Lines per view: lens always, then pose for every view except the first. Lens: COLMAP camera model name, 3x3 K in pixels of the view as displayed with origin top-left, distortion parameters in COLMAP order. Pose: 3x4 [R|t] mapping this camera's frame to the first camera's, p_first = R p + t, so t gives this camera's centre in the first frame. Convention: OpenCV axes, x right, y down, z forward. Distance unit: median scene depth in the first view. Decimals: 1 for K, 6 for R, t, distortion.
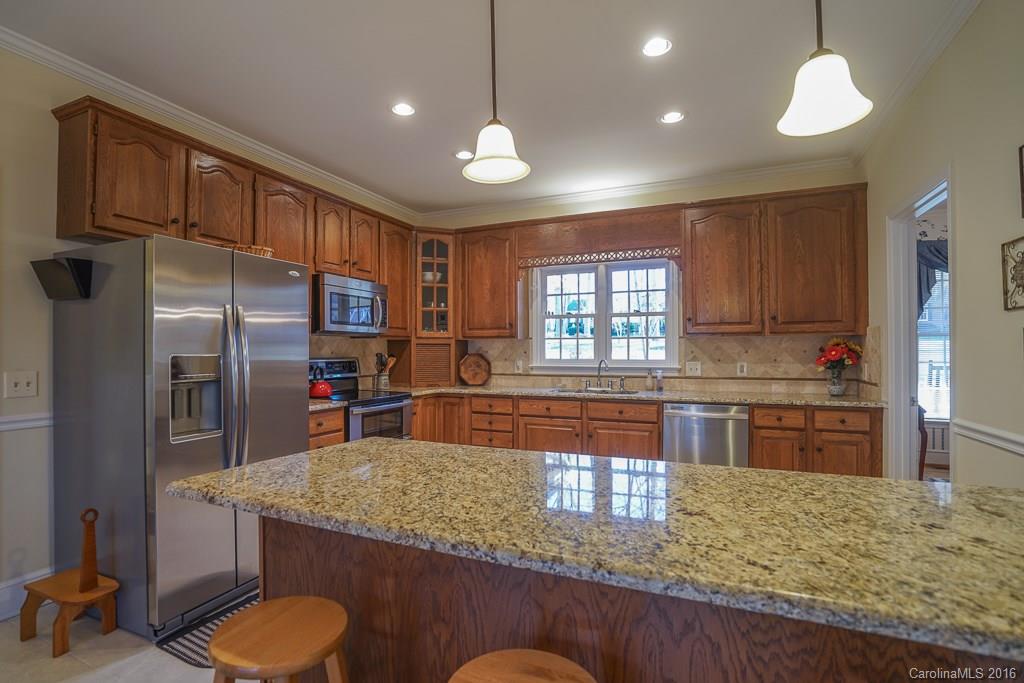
lens RADIAL K [[476.4, 0, 512.1], [0, 476.4, 344.2], [0, 0, 1]] dist [-0.015239, 0.003612]
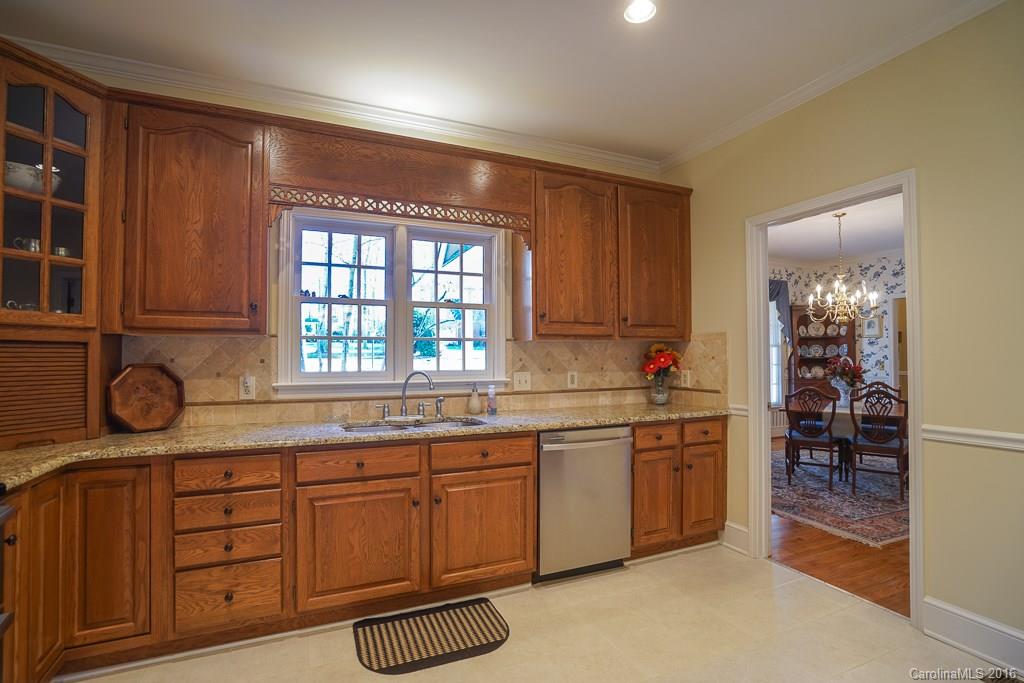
lens RADIAL K [[476.4, 0, 508.3], [0, 476.4, 344.6], [0, 0, 1]] dist [-0.015239, 0.003612]
pose [[0.708036, 0.019321, 0.705912, -0.180122], [-0.007602, 0.999776, -0.019740, 0.007844], [-0.706135, 0.008610, 0.708025, 0.468074]]
